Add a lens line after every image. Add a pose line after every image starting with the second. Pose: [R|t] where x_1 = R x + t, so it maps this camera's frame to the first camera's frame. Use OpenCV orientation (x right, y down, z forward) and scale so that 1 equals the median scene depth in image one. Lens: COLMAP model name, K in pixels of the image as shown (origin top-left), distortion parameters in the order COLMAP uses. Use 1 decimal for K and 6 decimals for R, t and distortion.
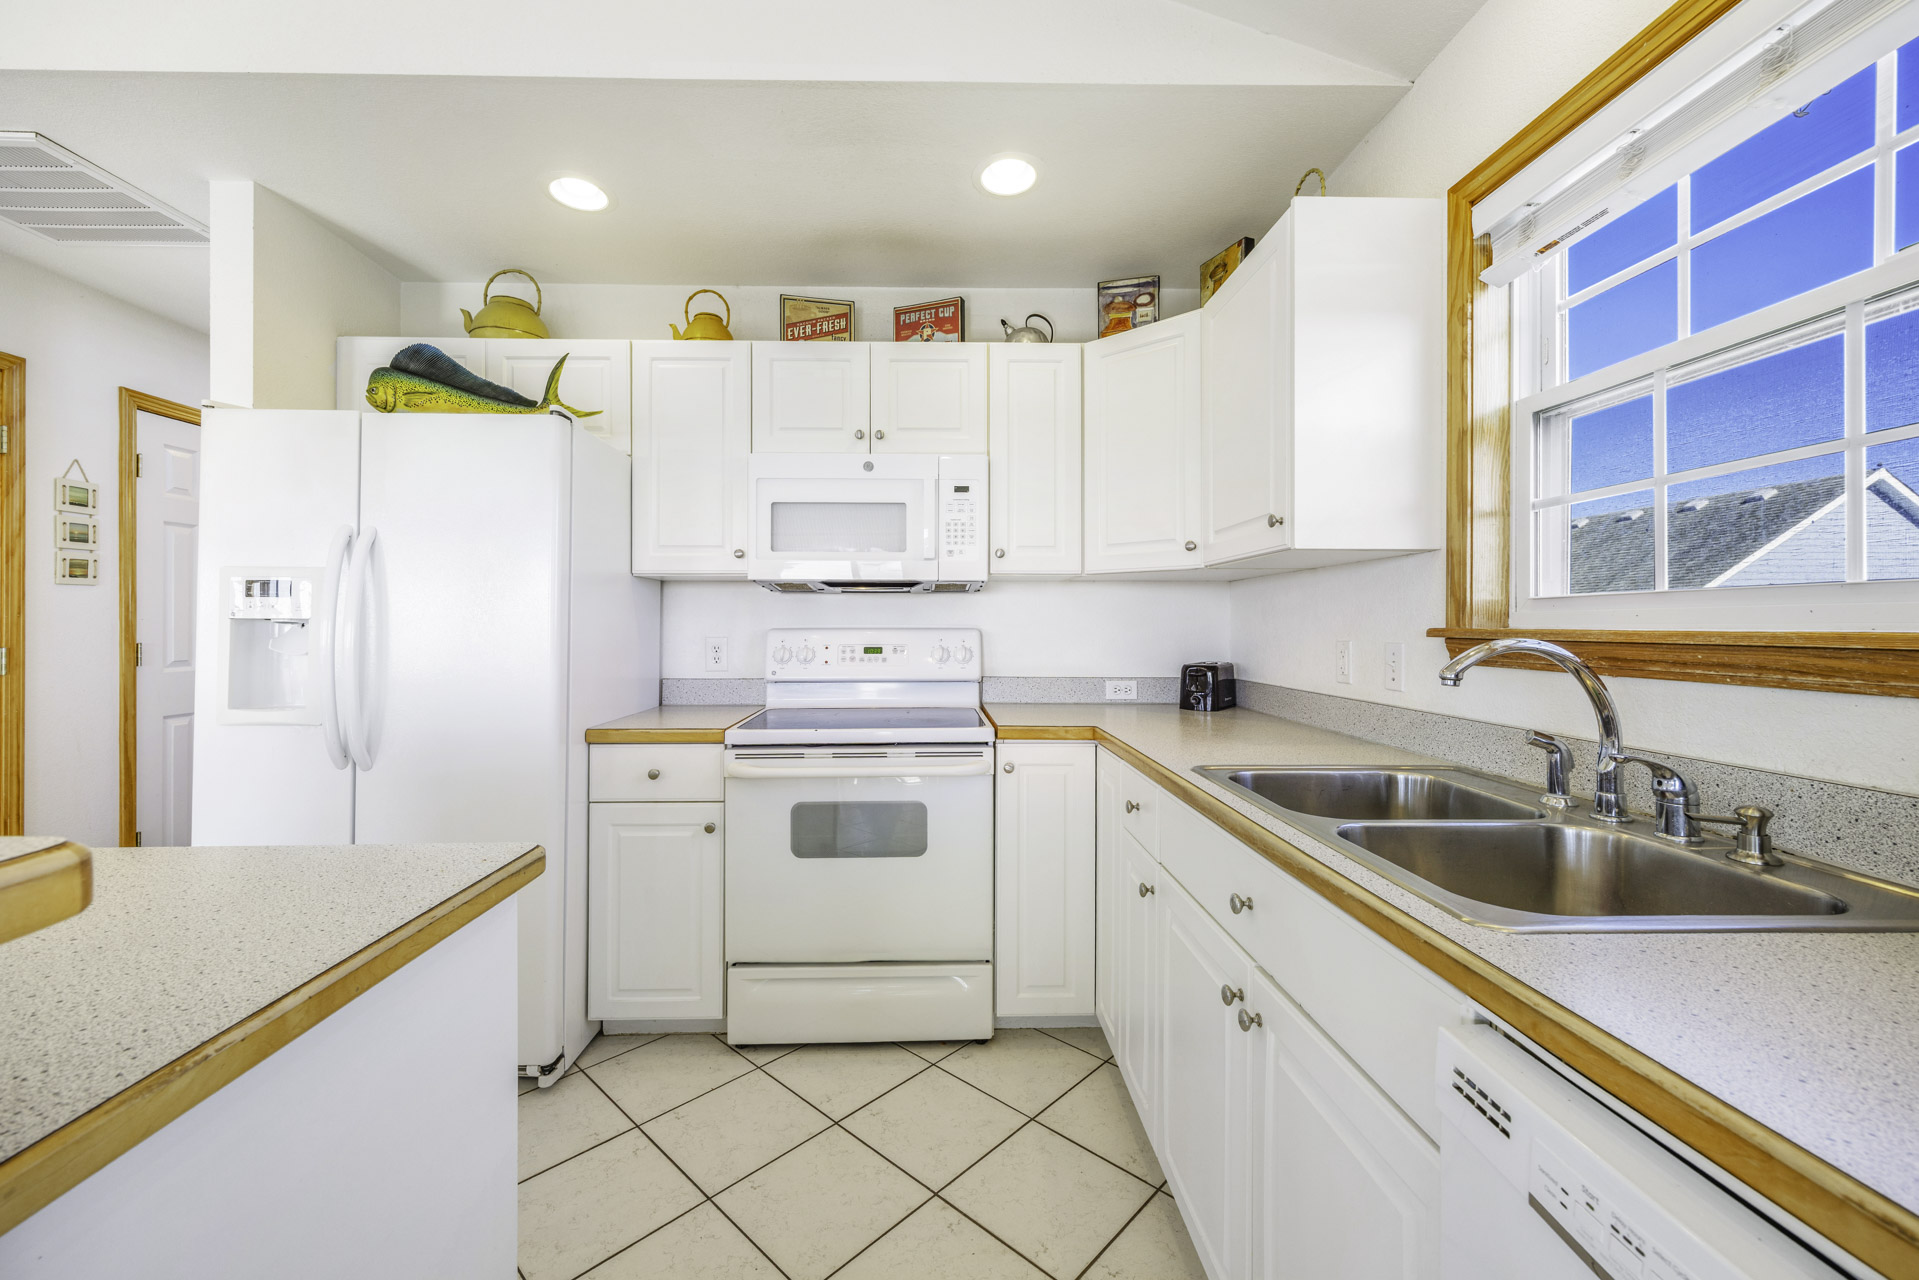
lens RADIAL K [[750.5, 0, 913.7], [0, 750.5, 629.5], [0, 0, 1]] dist [0.000380, -0.001830]
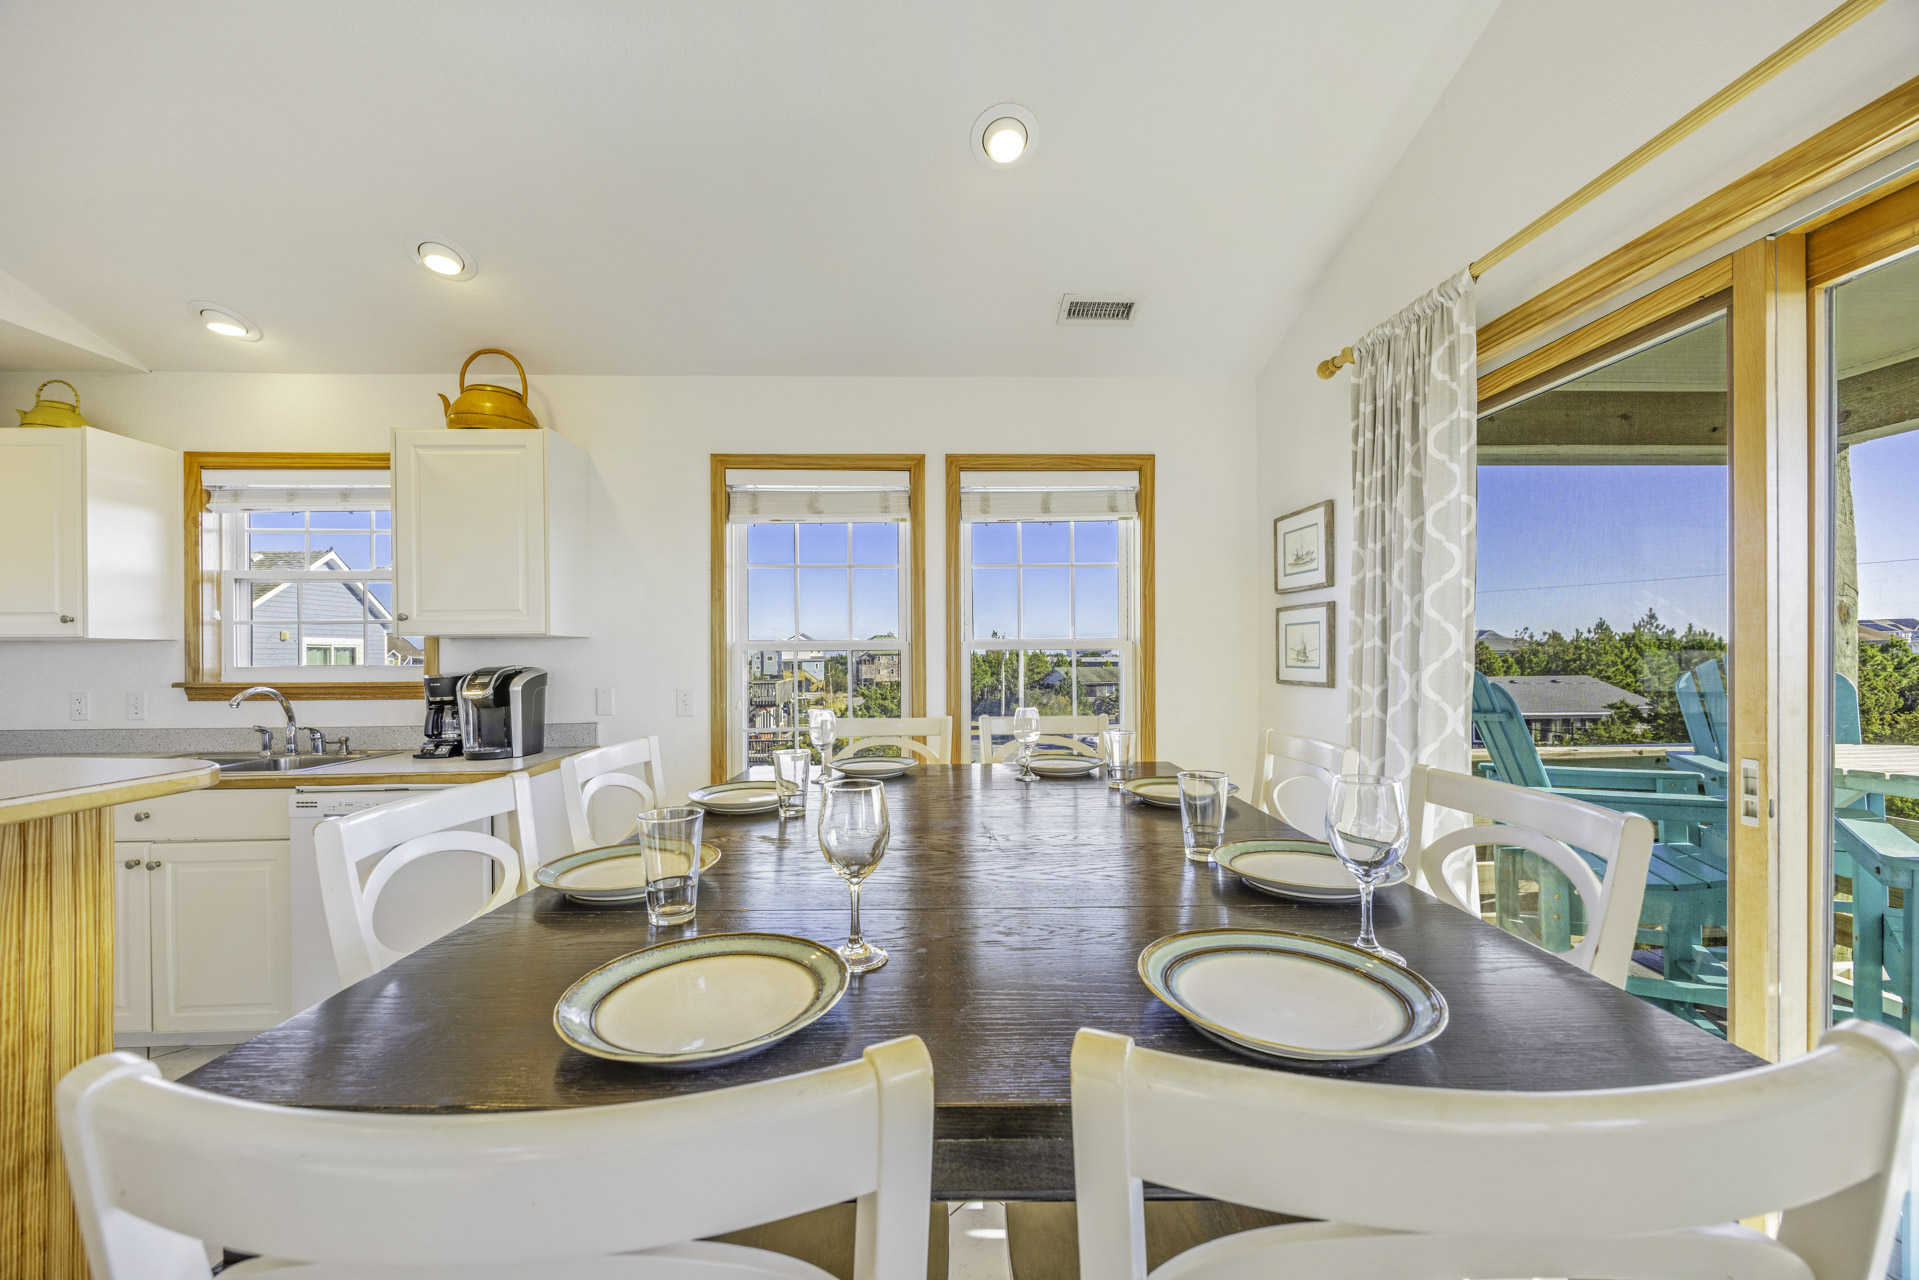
lens RADIAL K [[750.5, 0, 962.7], [0, 750.5, 659.6], [0, 0, 1]] dist [0.000380, -0.001830]
pose [[-0.046666, -0.006895, 0.998887, -1.329808], [0.014695, 0.999863, 0.007588, -0.048825], [-0.998802, 0.015032, -0.046559, -0.907454]]
